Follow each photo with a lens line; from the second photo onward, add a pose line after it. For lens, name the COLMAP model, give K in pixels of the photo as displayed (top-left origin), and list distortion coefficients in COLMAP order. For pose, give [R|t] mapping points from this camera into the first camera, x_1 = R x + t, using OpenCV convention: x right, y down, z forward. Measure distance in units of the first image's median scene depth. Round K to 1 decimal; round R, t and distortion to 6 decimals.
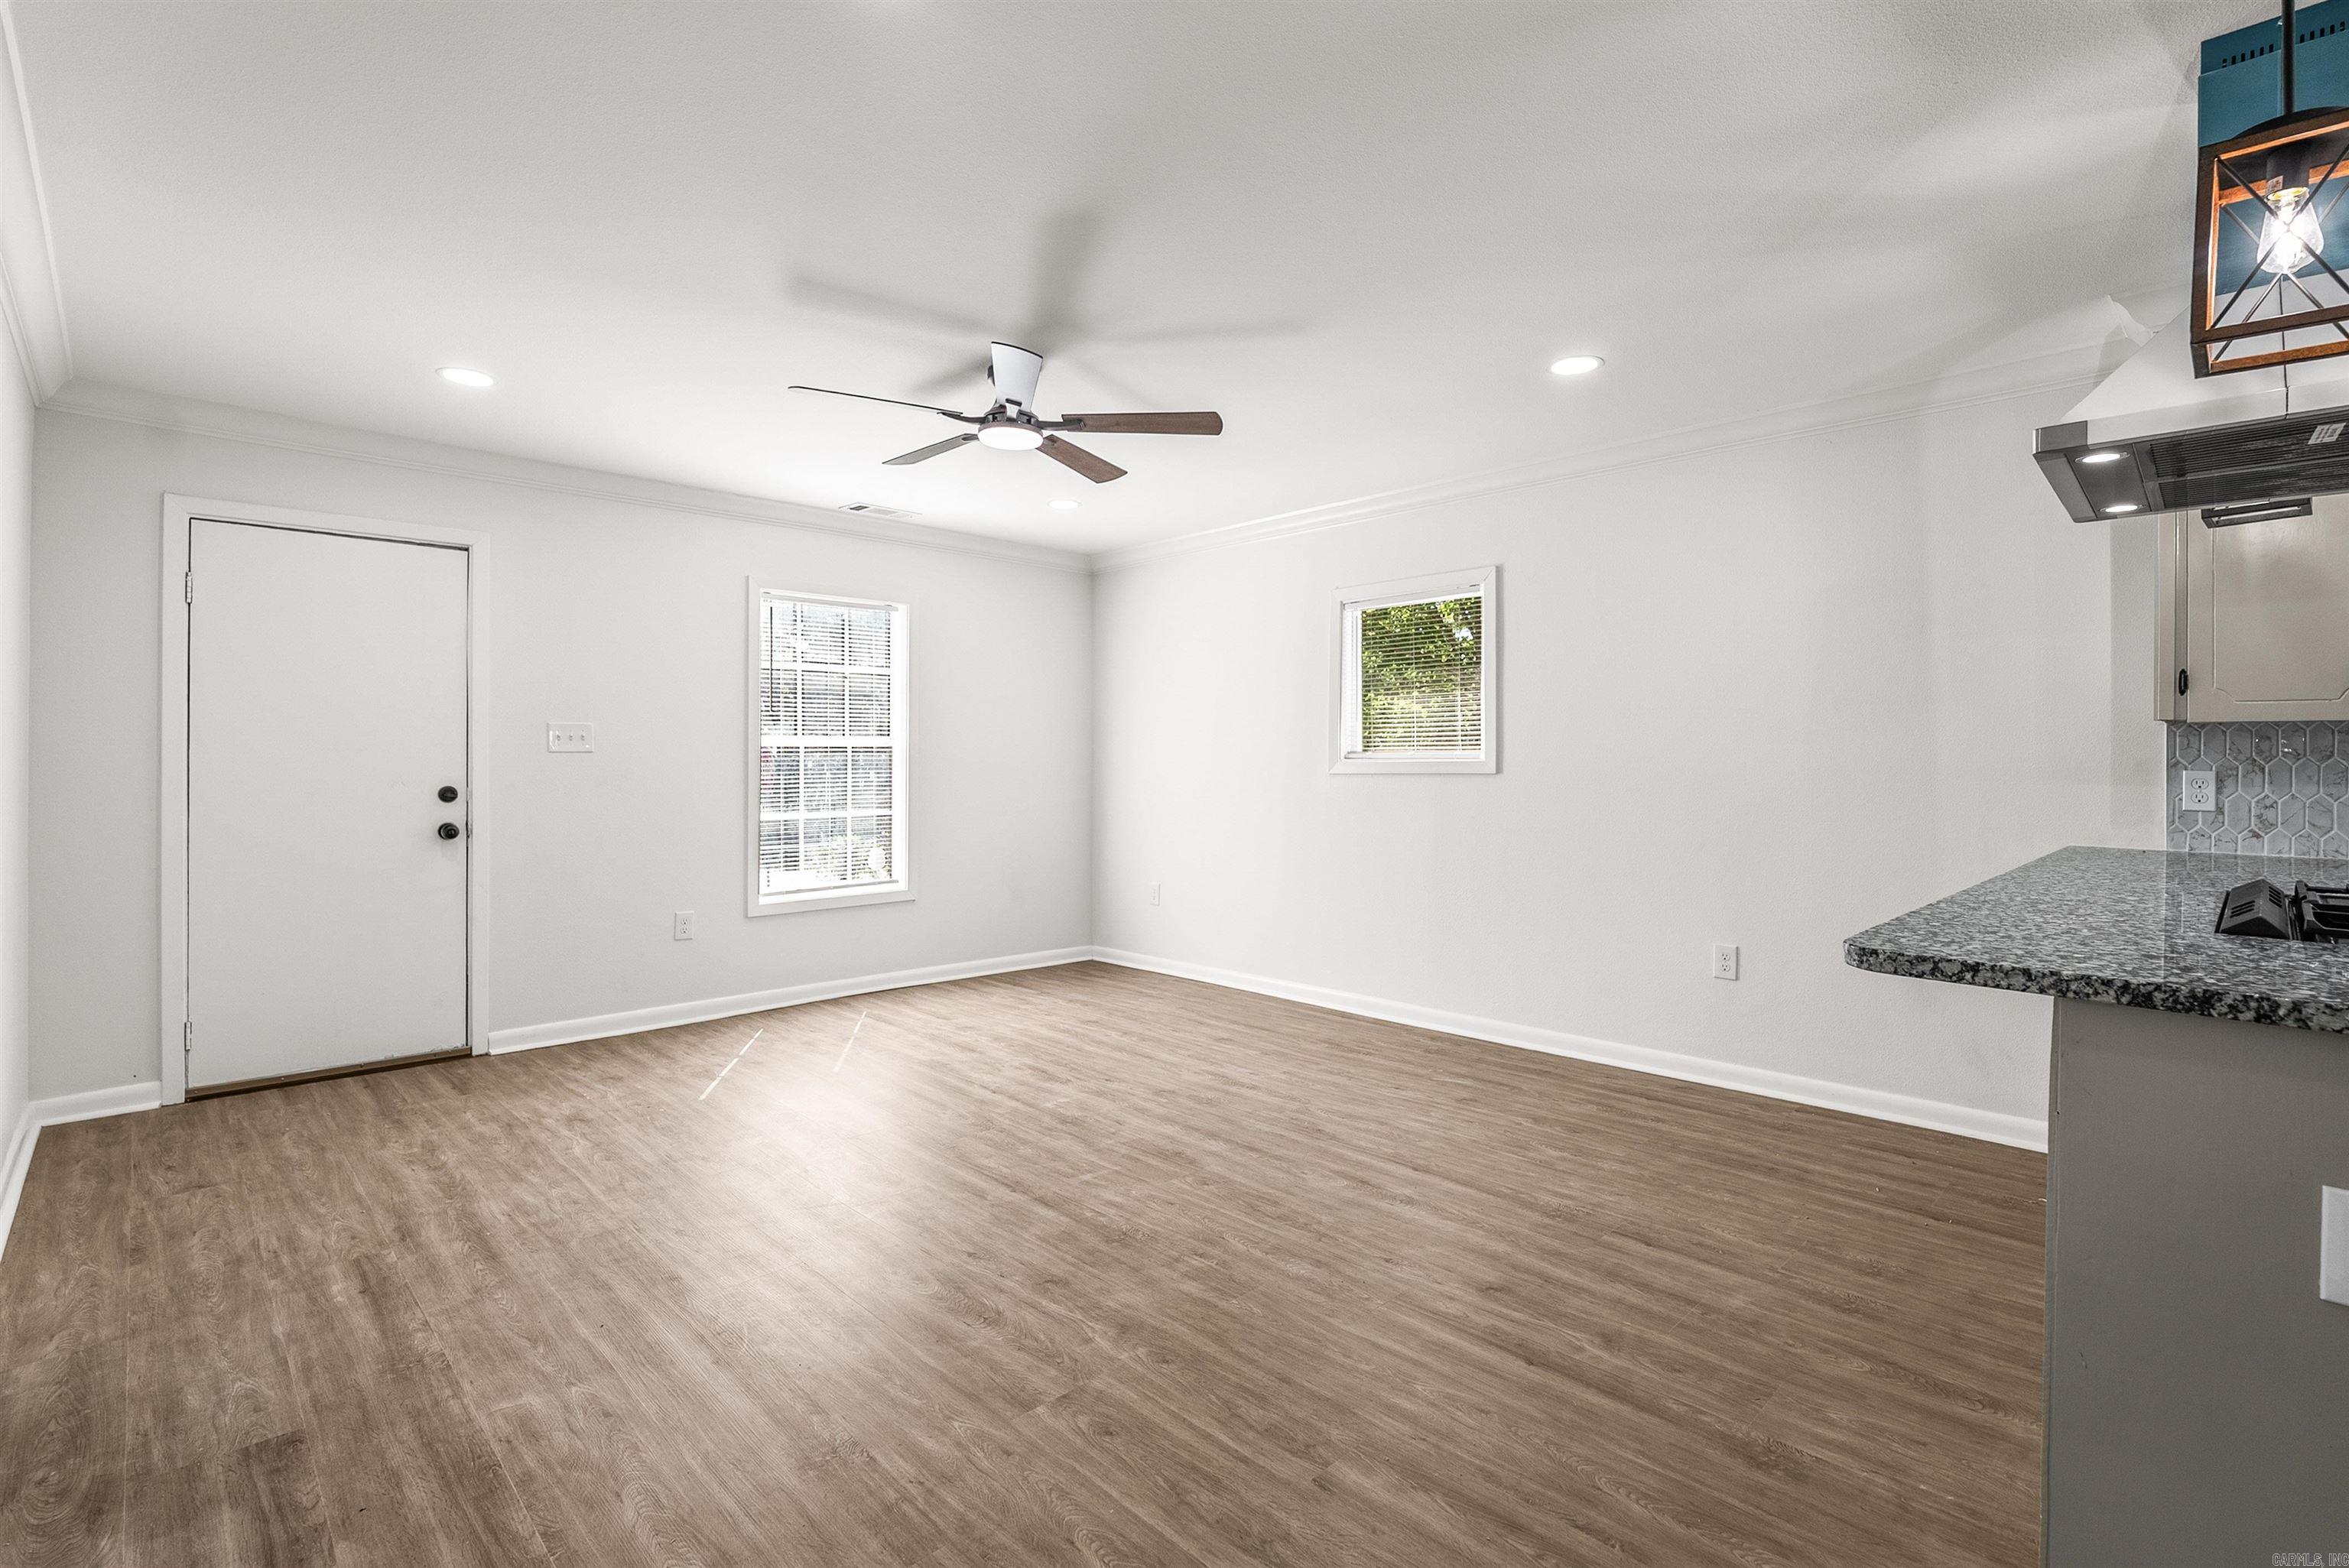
lens RADIAL K [[1072.2, 0, 1183.3], [0, 1072.2, 754.2], [0, 0, 1]] dist [-0.007433, 0.000714]
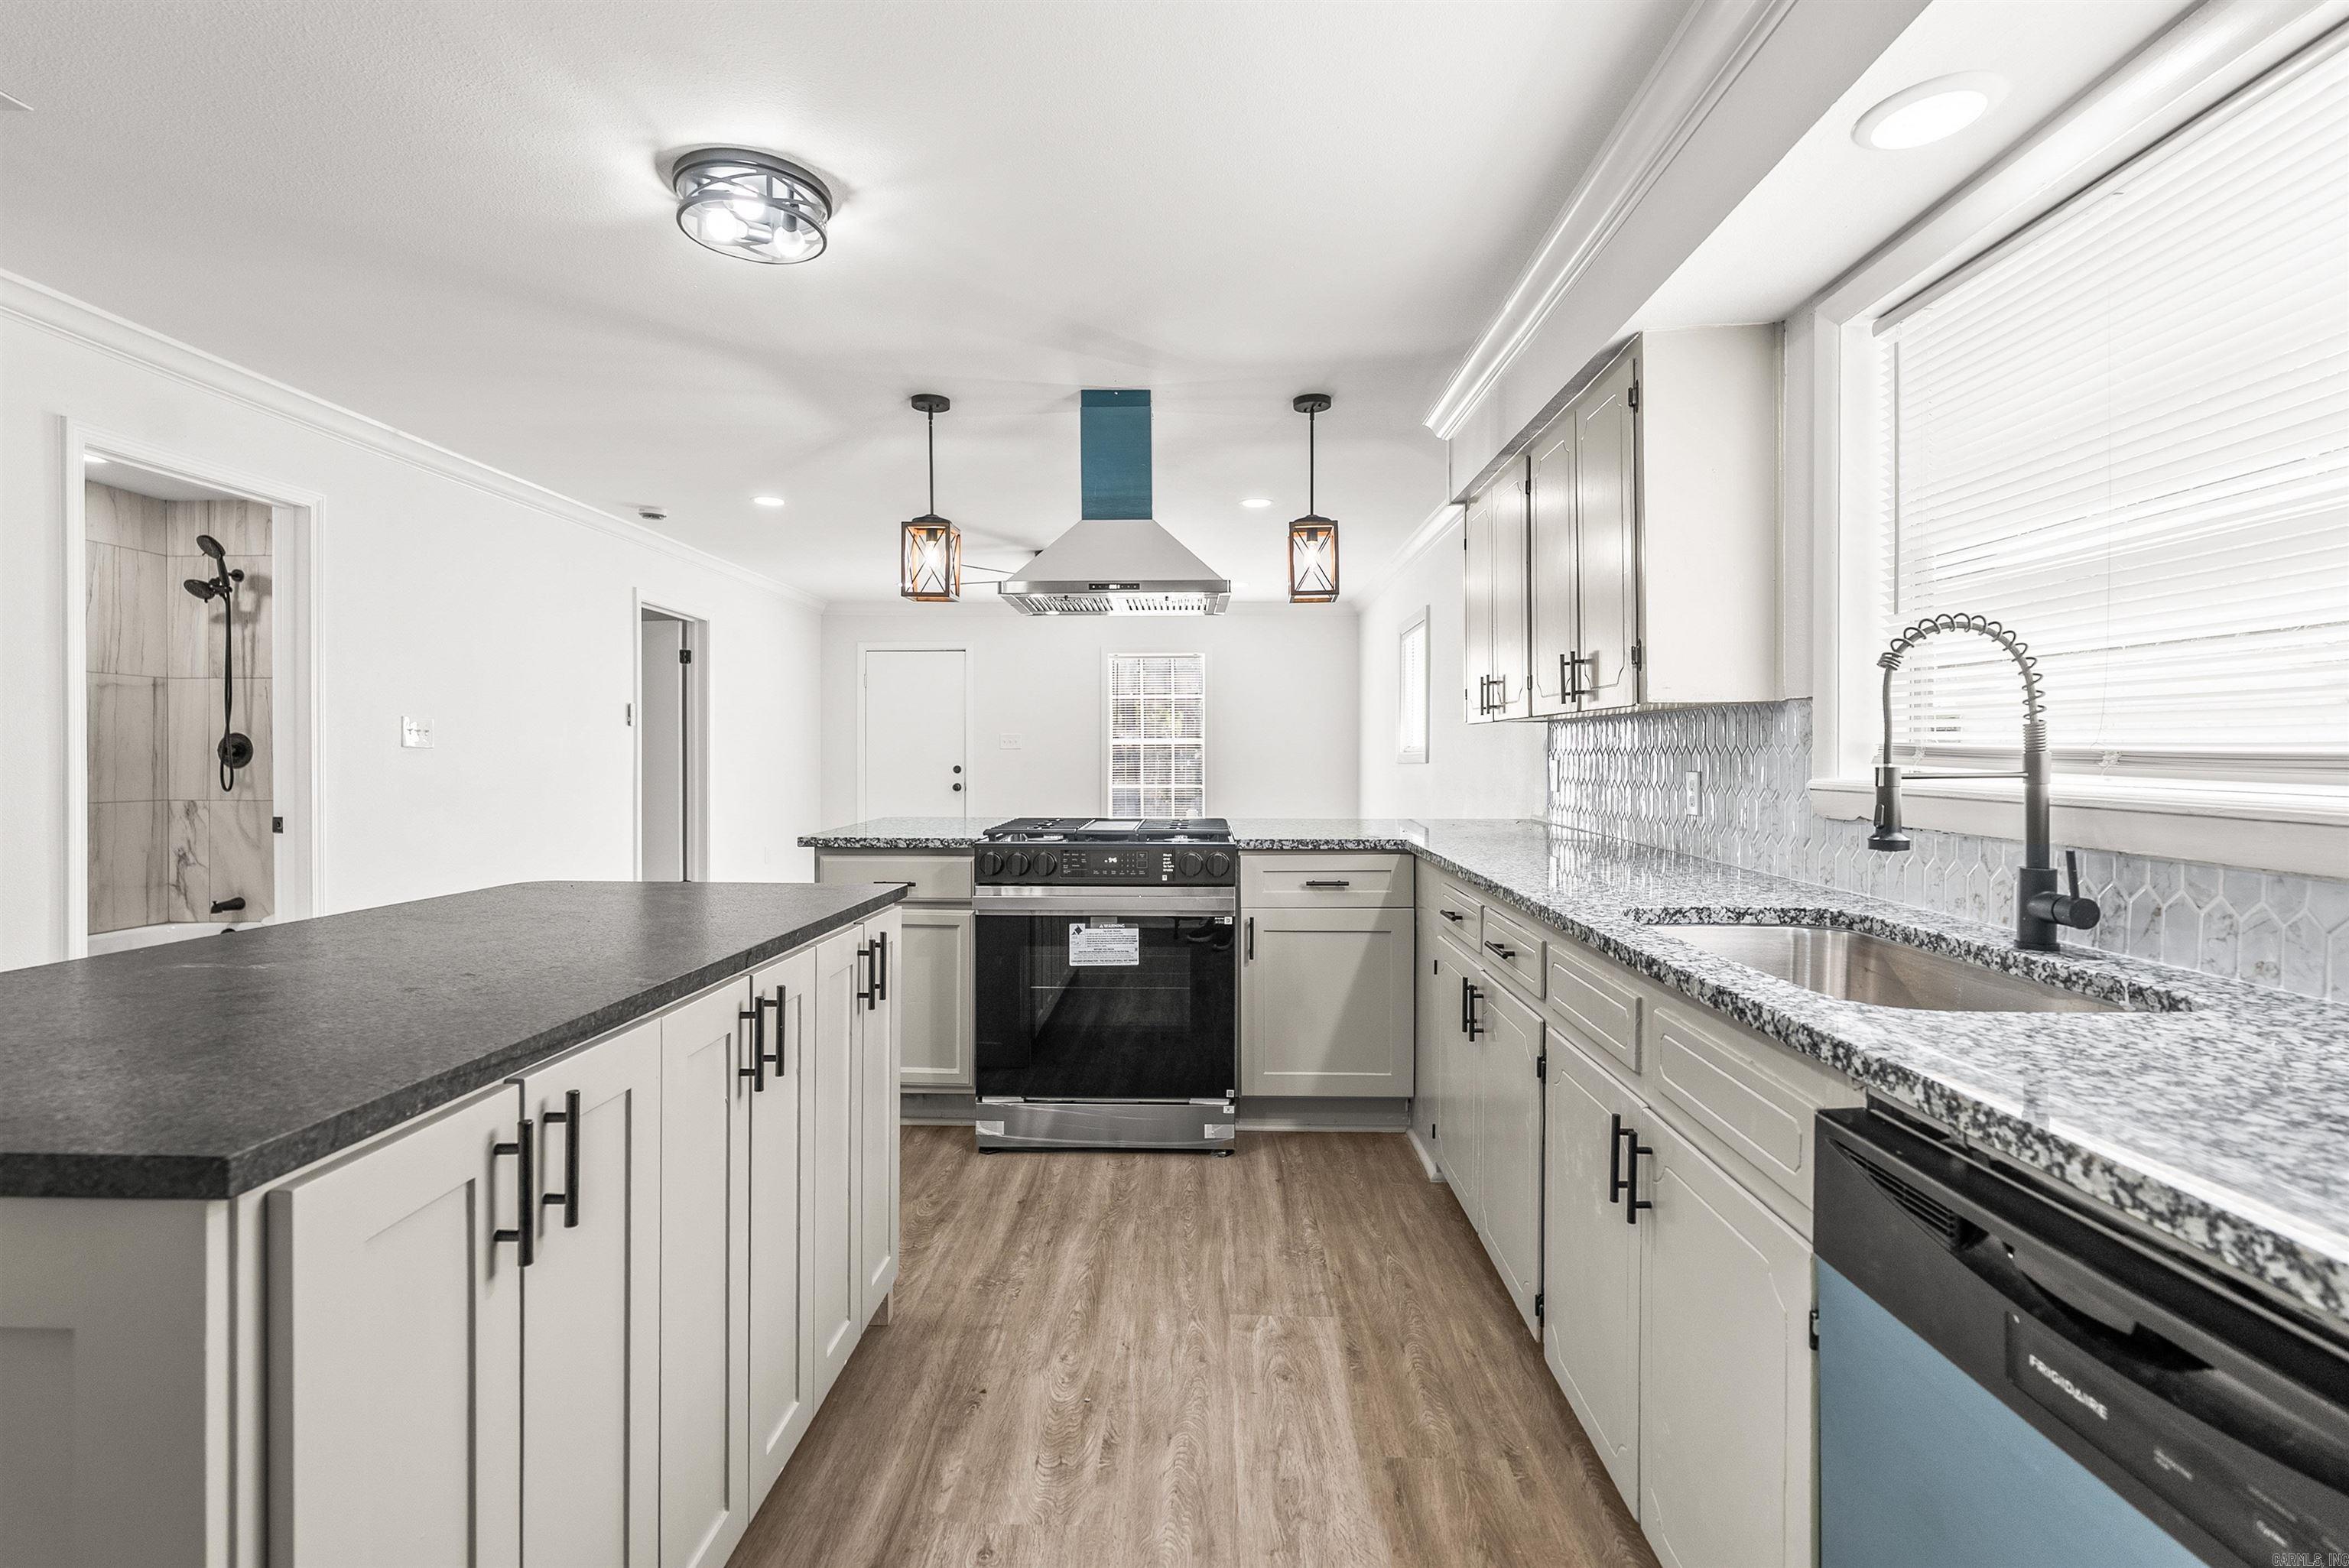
lens RADIAL K [[1072.2, 0, 1176.2], [0, 1072.2, 766.6], [0, 0, 1]] dist [-0.007433, 0.000714]
pose [[0.694704, 0.008490, -0.719246, 1.330458], [0.003600, 0.999877, 0.015280, 0.001796], [0.719287, -0.013204, 0.694587, -0.179437]]
